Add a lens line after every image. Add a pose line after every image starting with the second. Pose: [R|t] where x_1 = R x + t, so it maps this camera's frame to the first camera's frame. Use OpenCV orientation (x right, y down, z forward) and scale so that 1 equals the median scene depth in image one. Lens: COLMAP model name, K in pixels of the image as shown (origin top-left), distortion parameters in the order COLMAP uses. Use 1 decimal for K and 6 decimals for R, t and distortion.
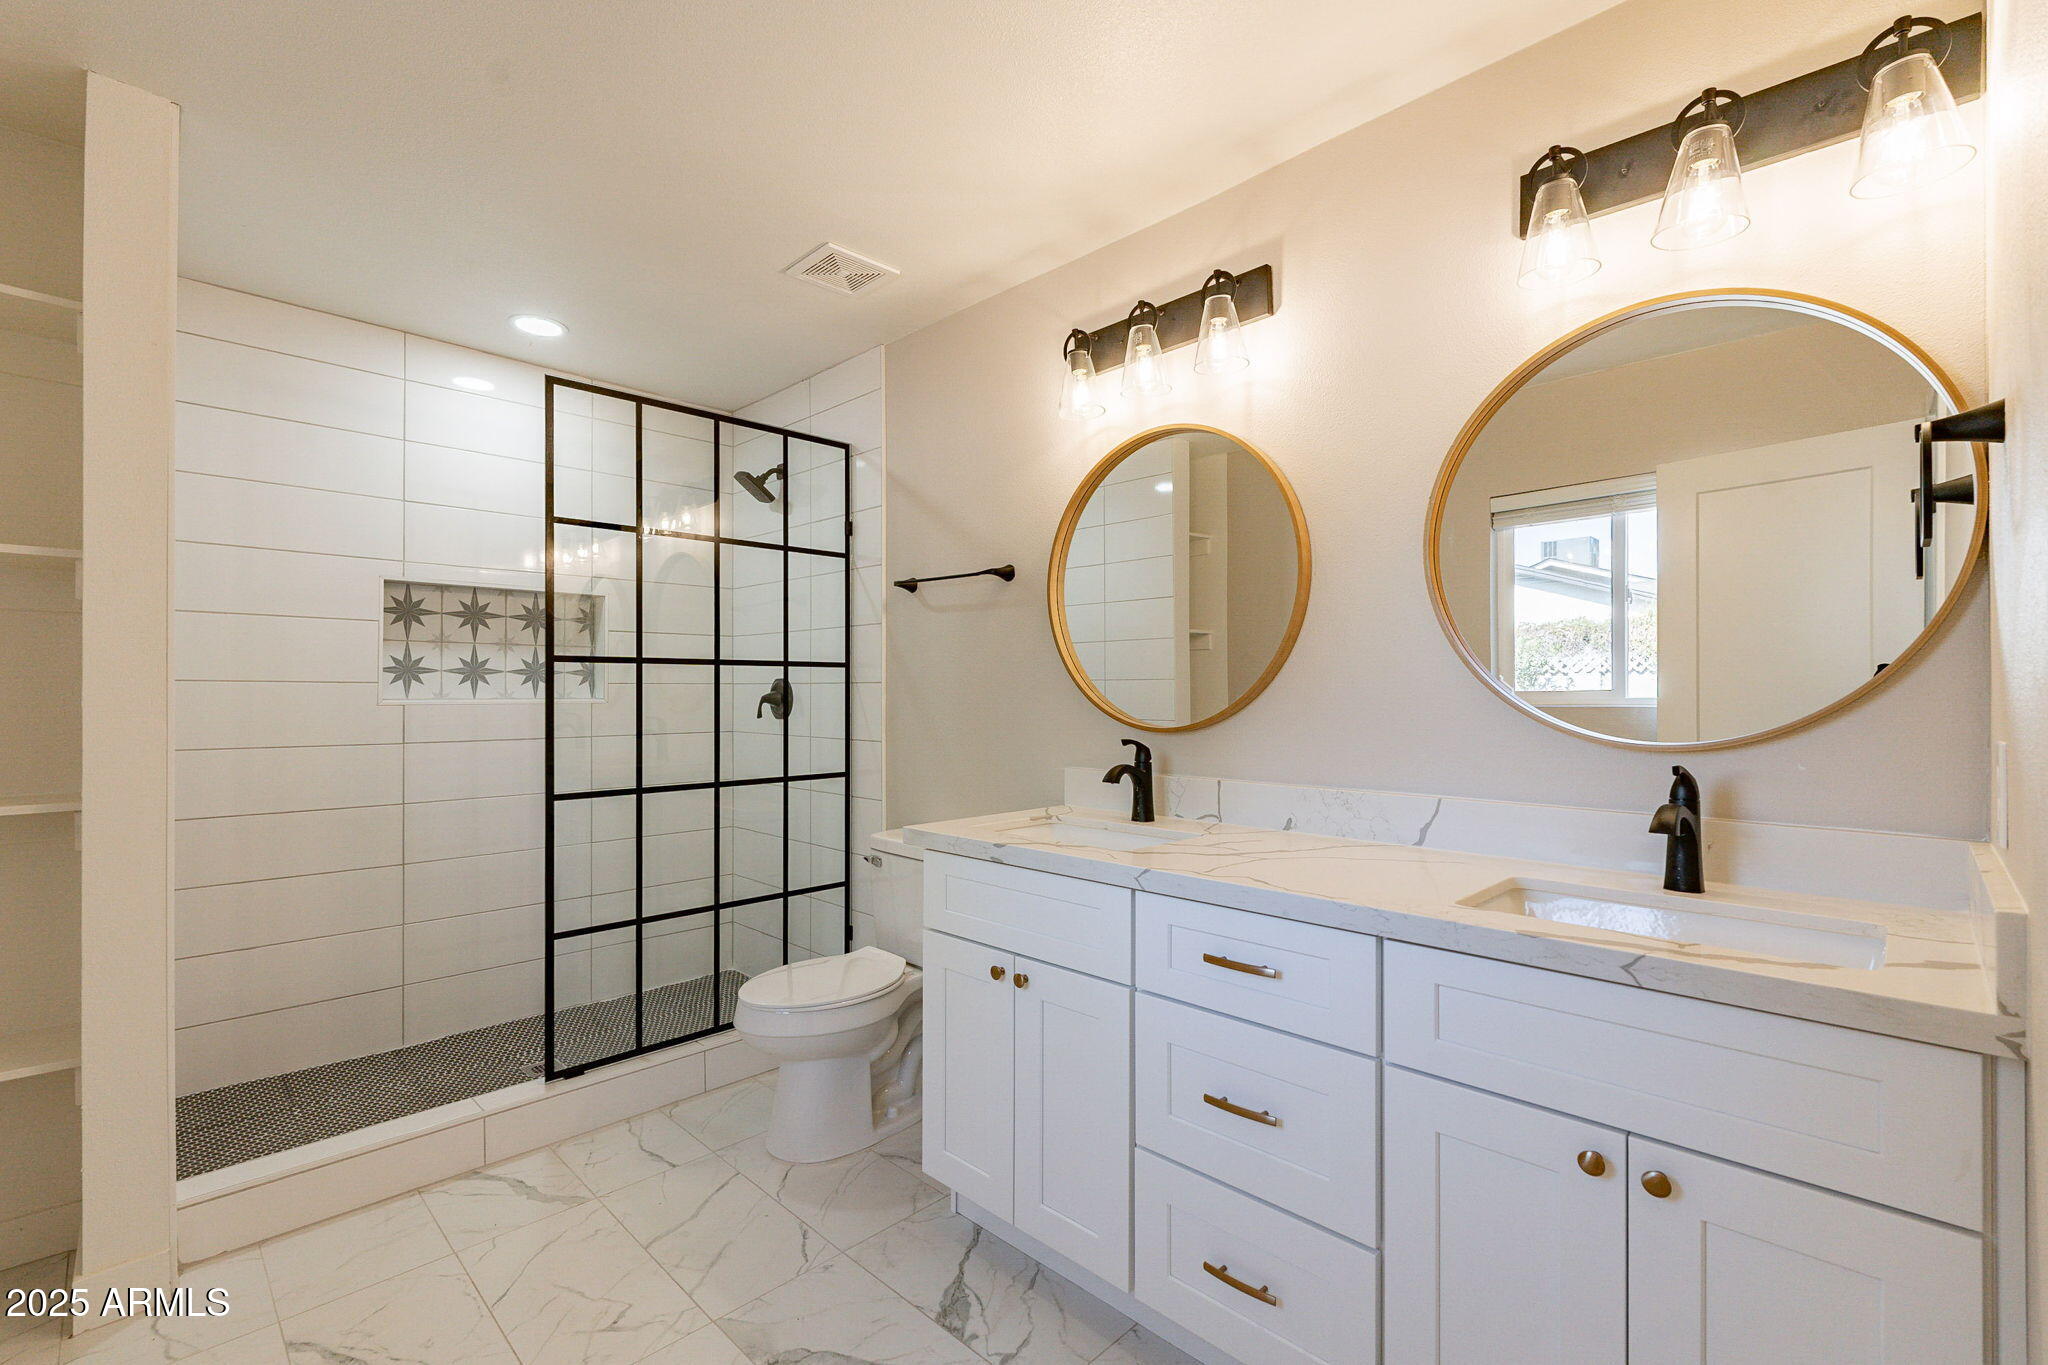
lens RADIAL K [[897.3, 0, 1015.4], [0, 897.3, 693.9], [0, 0, 1]] dist [-0.001144, -0.000073]
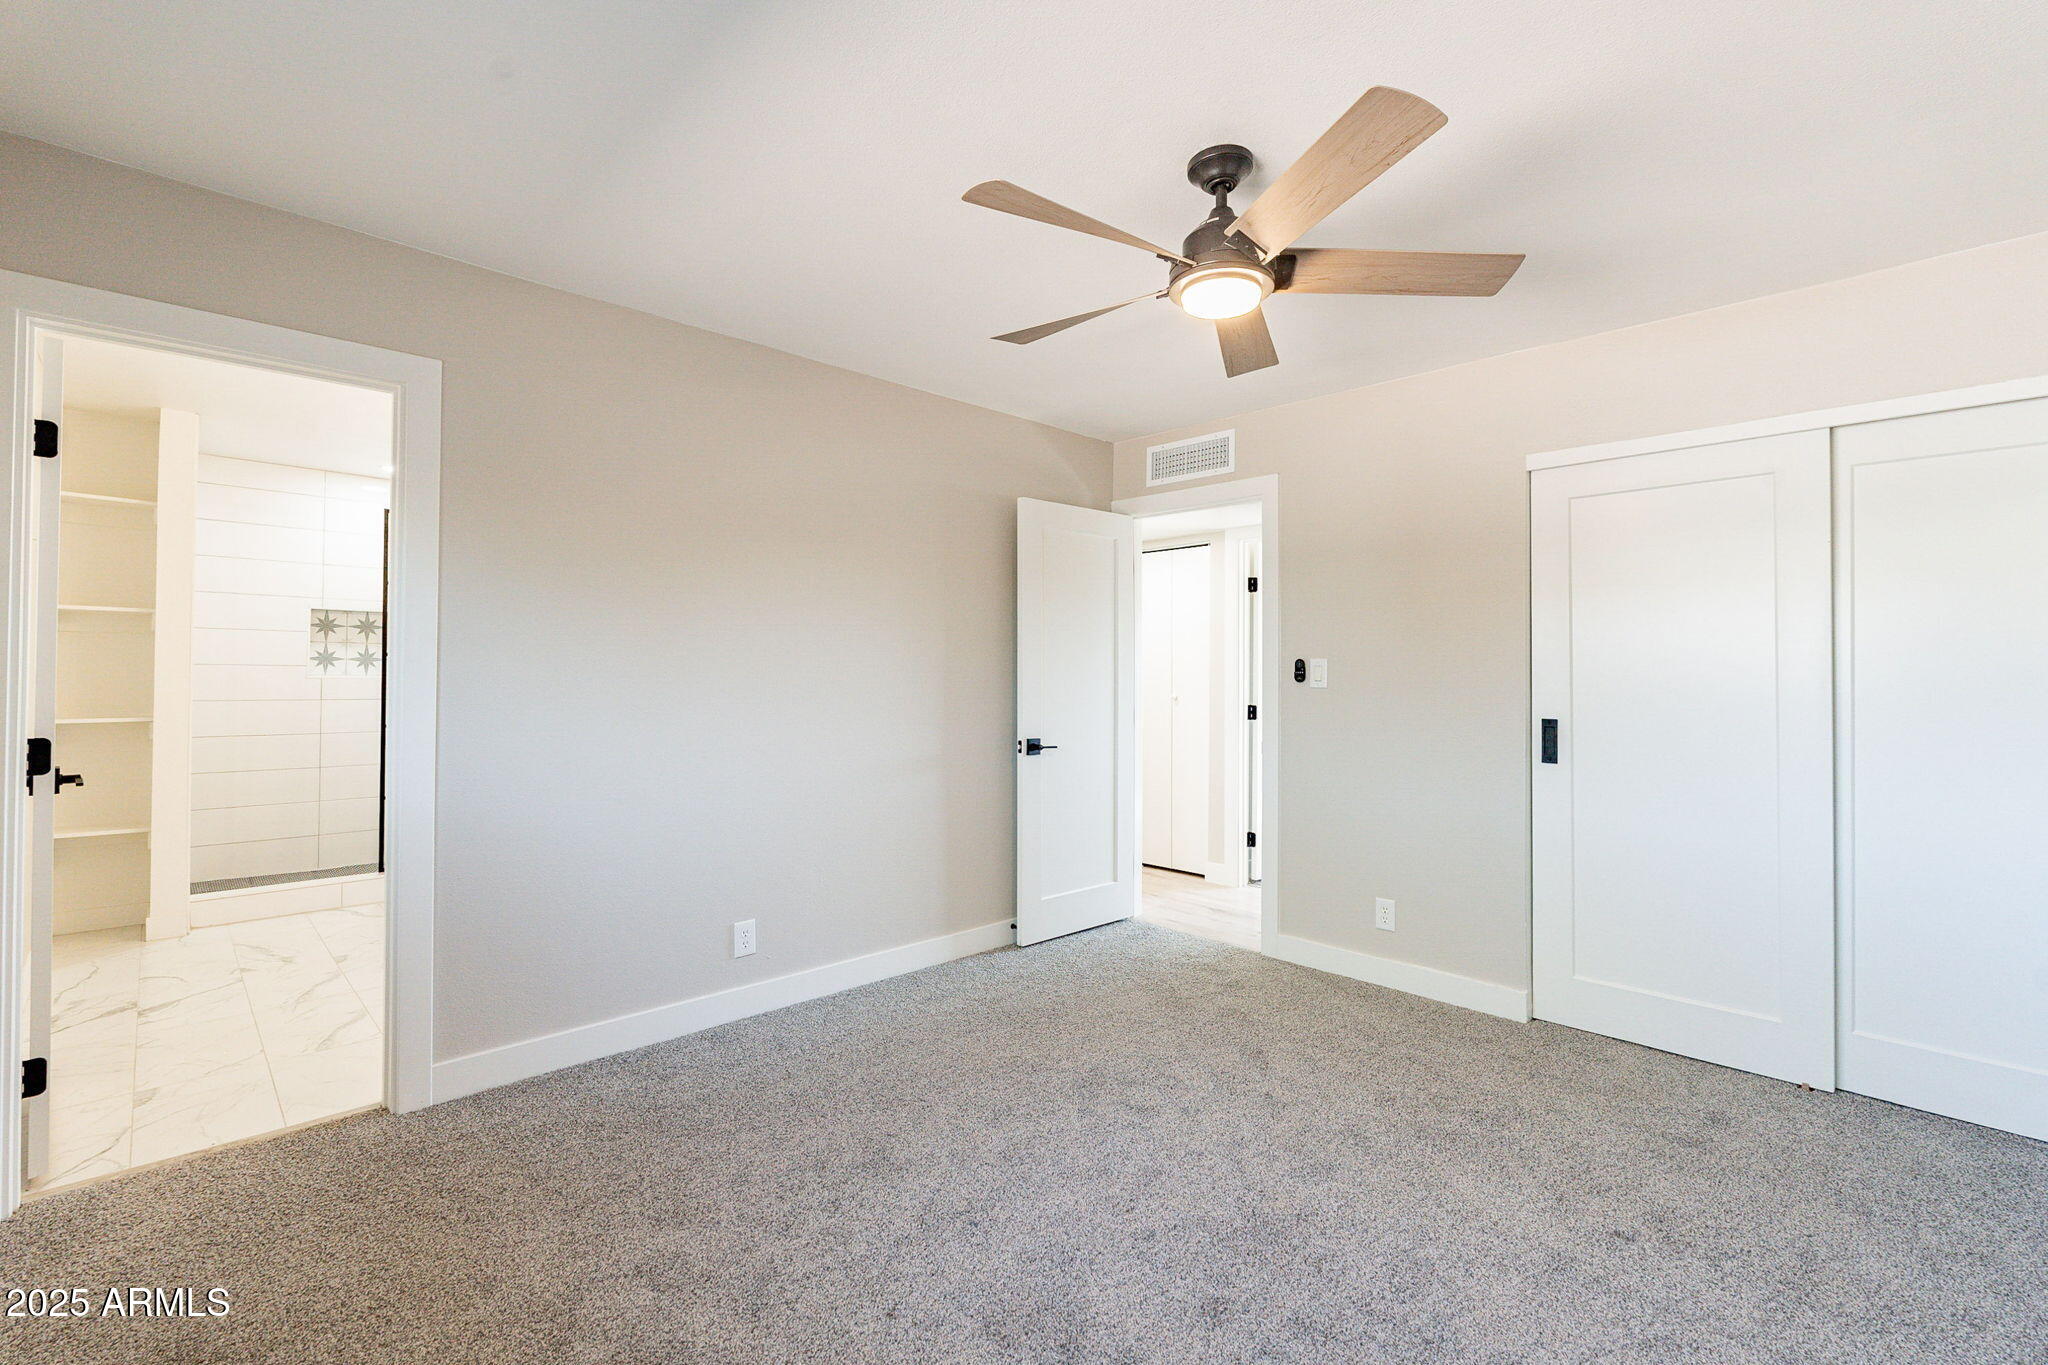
lens RADIAL K [[887.2, 0, 1023.5], [0, 887.2, 668.5], [0, 0, 1]] dist [-0.000567, -0.000009]
pose [[0.999988, 0.004733, -0.001435, 0.790810], [-0.004752, 0.999904, -0.013011, 0.010229], [0.001373, 0.013018, 0.999914, -0.843611]]
